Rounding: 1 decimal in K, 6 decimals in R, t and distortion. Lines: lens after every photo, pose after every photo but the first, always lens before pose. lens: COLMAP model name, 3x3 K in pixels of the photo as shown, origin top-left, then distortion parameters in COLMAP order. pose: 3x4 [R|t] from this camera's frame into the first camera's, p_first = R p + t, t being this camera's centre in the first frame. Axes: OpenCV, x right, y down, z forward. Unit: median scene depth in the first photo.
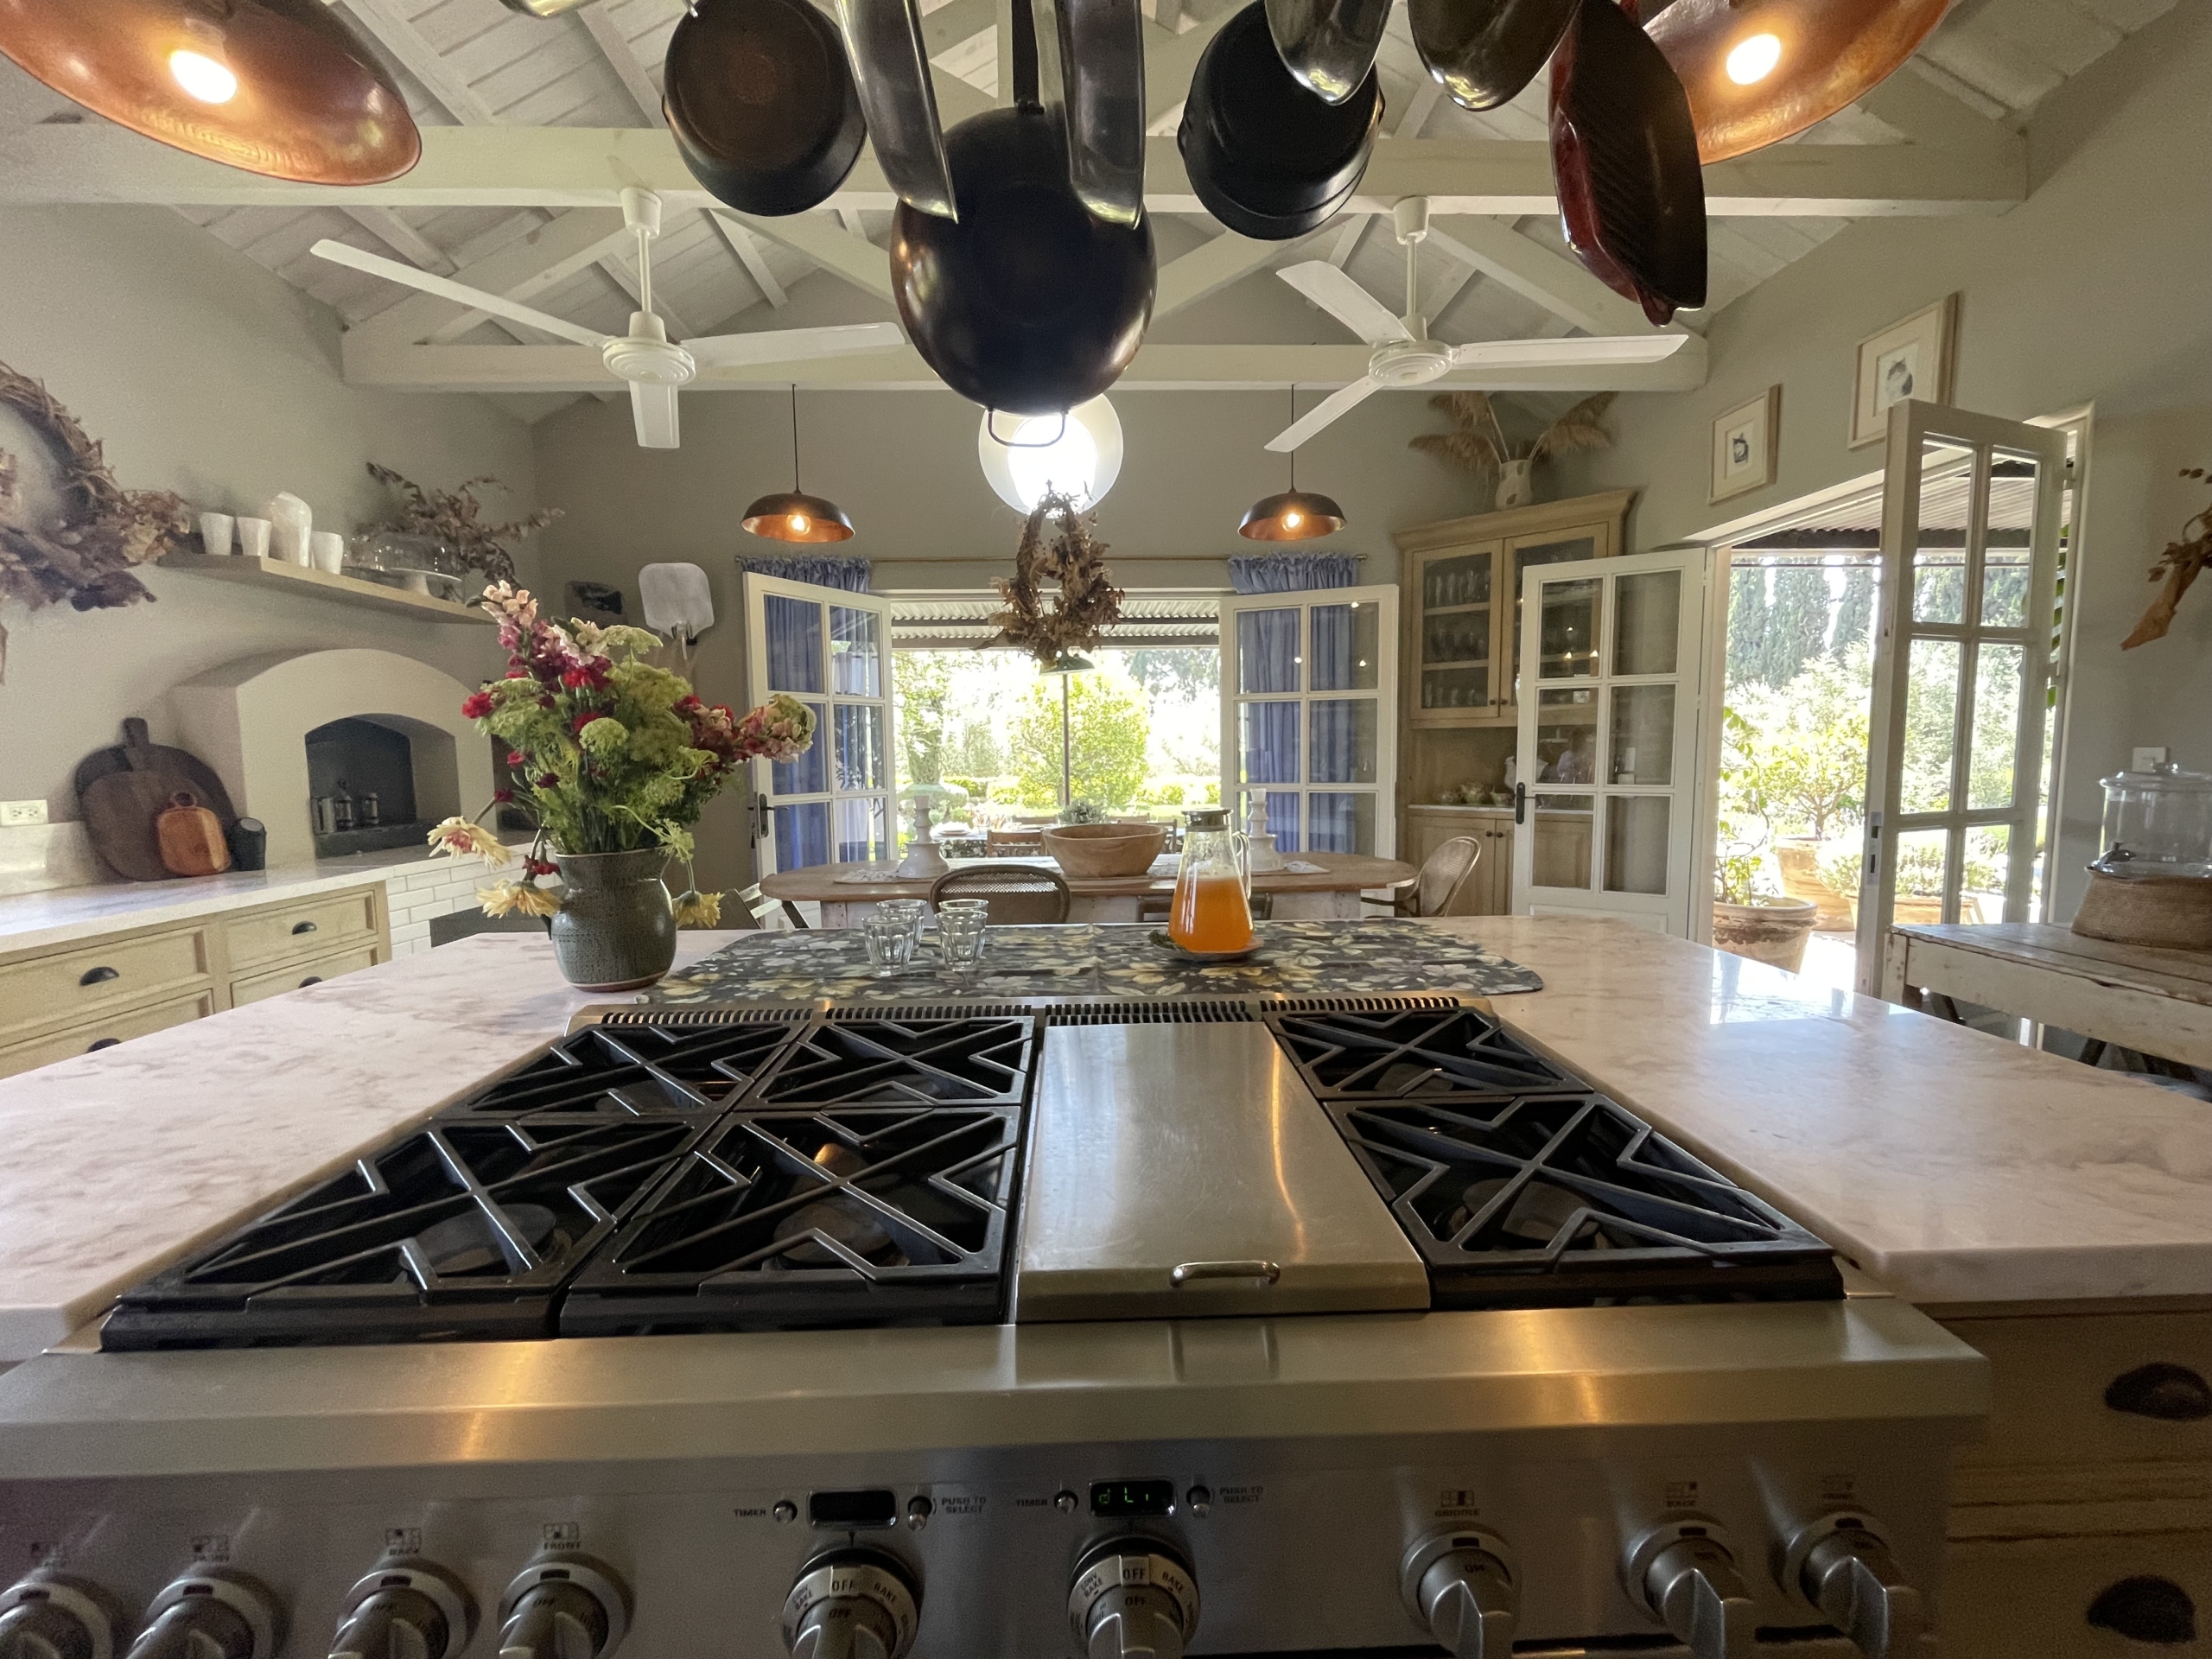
lens RADIAL K [[905.6, 0, 1108.8], [0, 905.6, 830.2], [0, 0, 1]] dist [-0.005376, 0.000564]
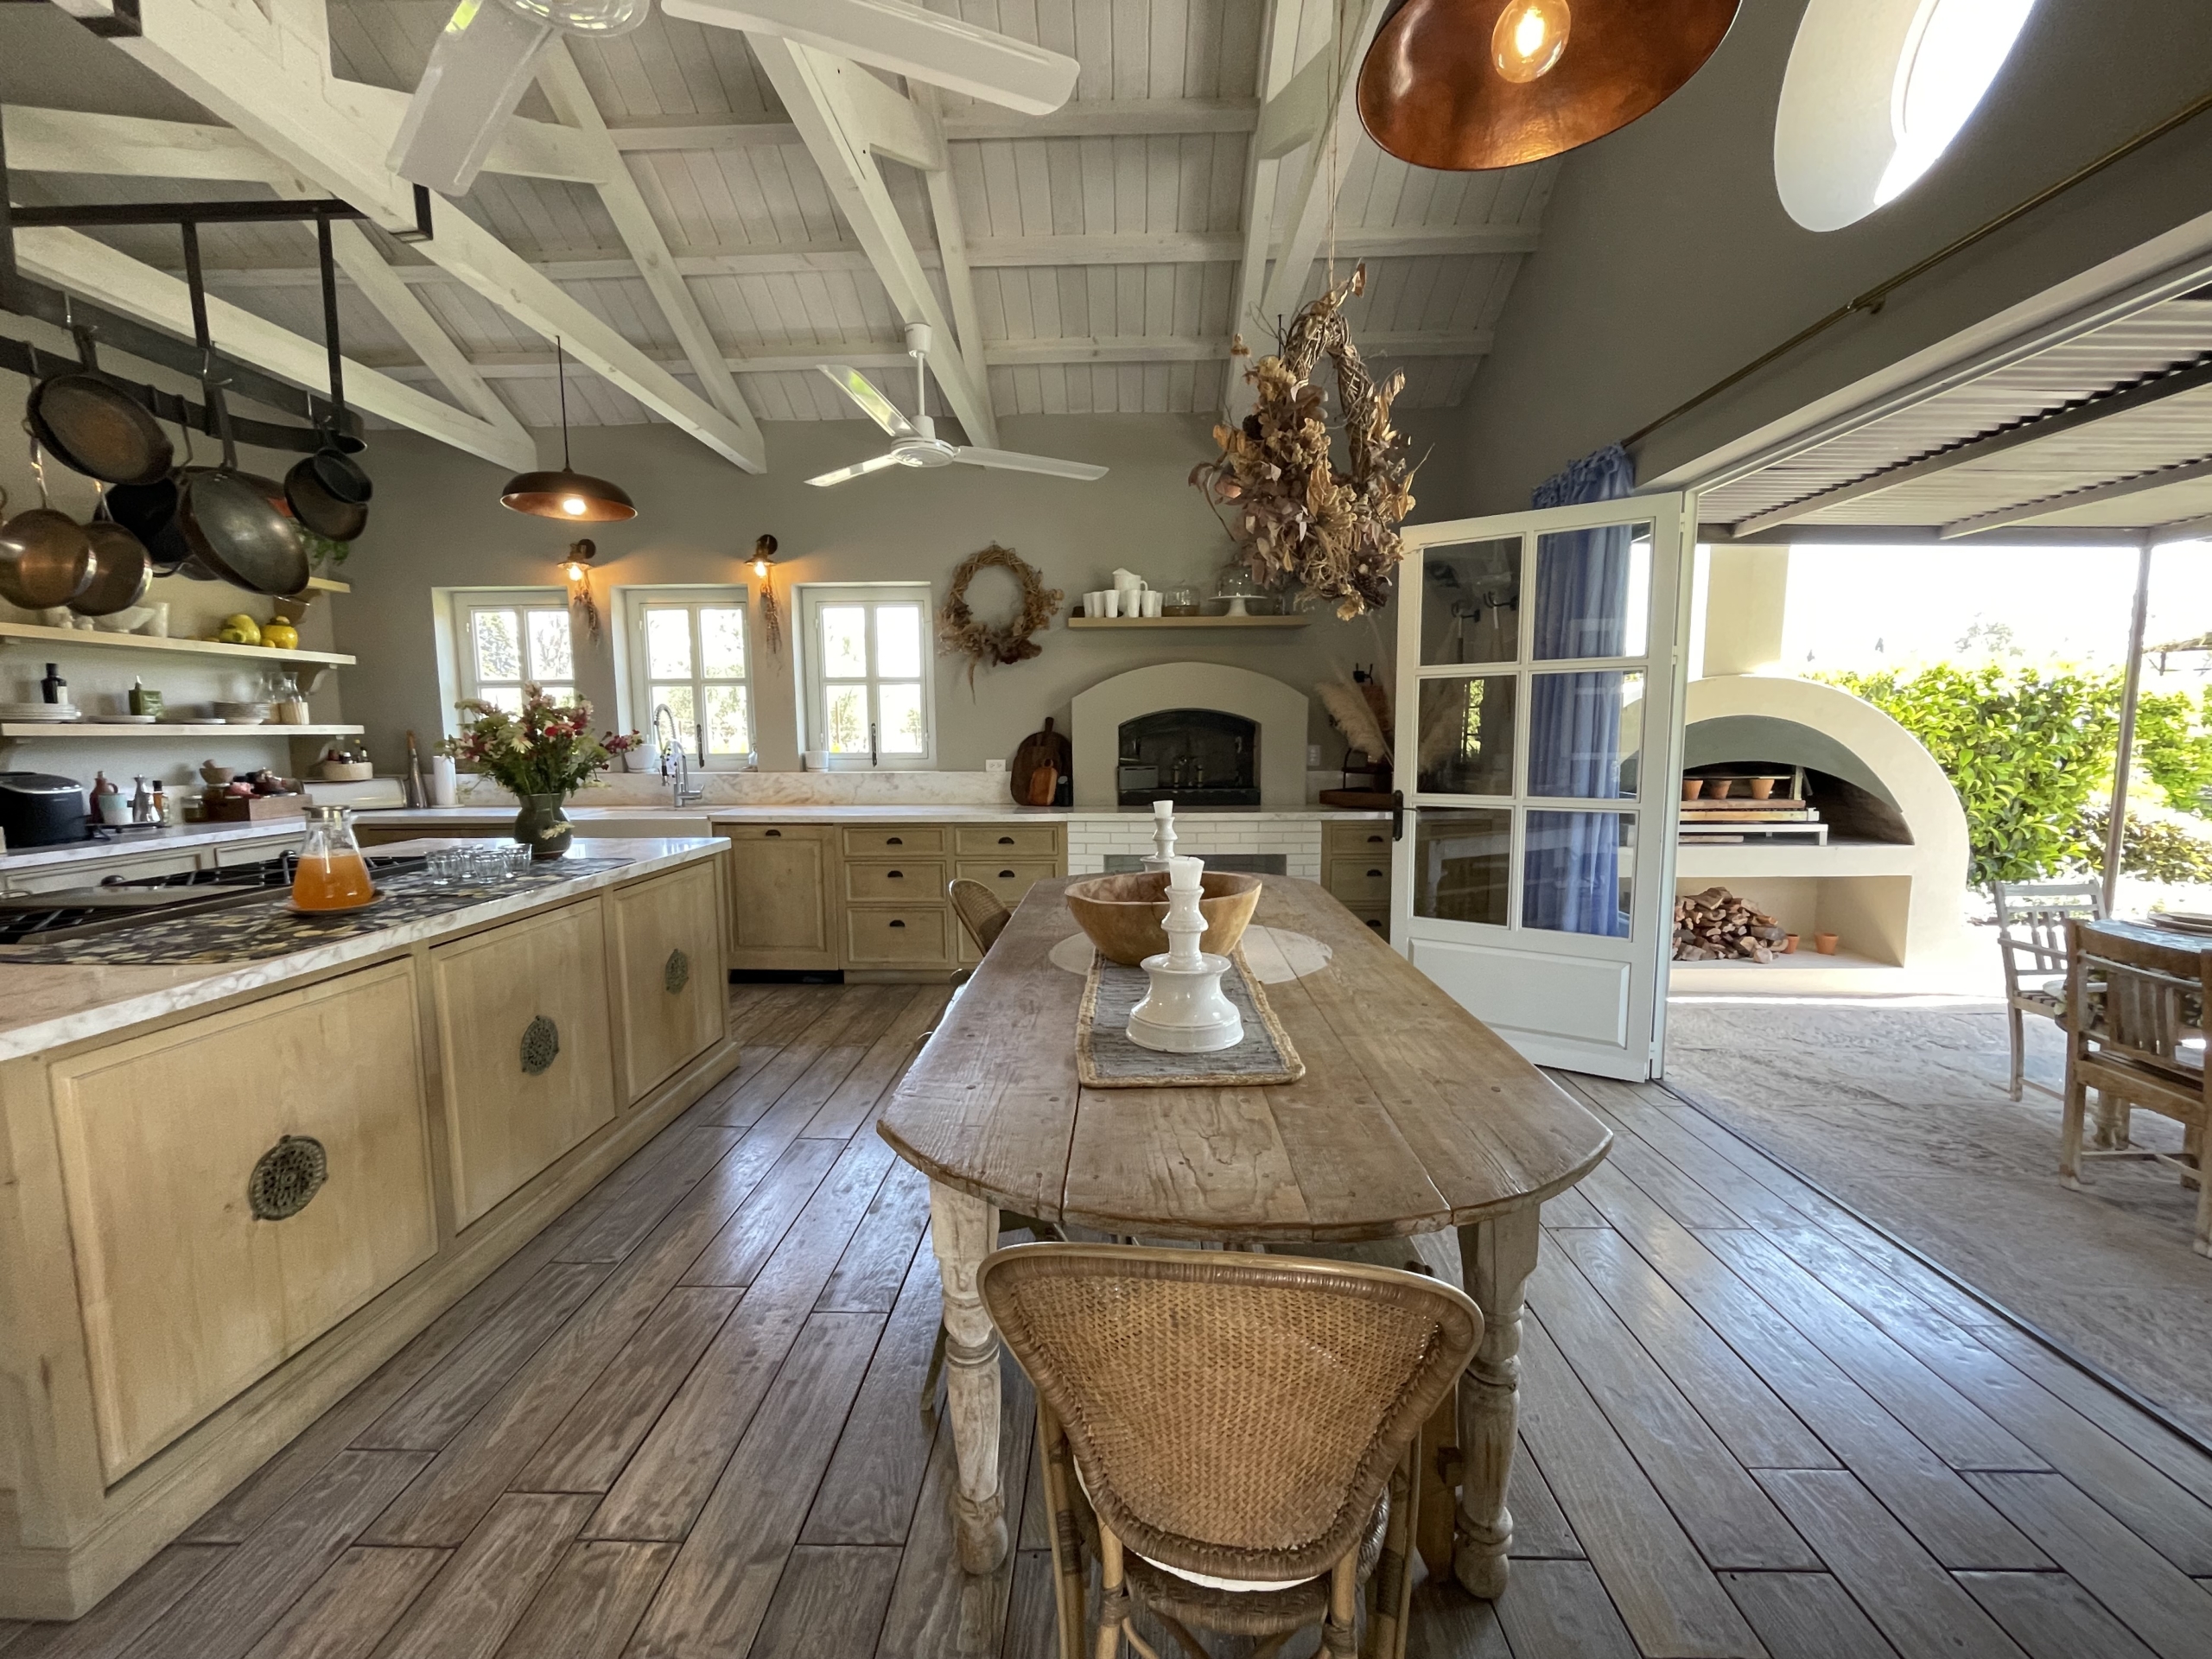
lens RADIAL K [[905.6, 0, 1113.0], [0, 905.6, 834.6], [0, 0, 1]] dist [-0.005376, 0.000564]
pose [[-0.068407, 0.127088, -0.989530, 0.441050], [-0.079716, 0.987986, 0.132400, -0.081526], [0.994468, 0.087938, -0.057454, 0.714006]]
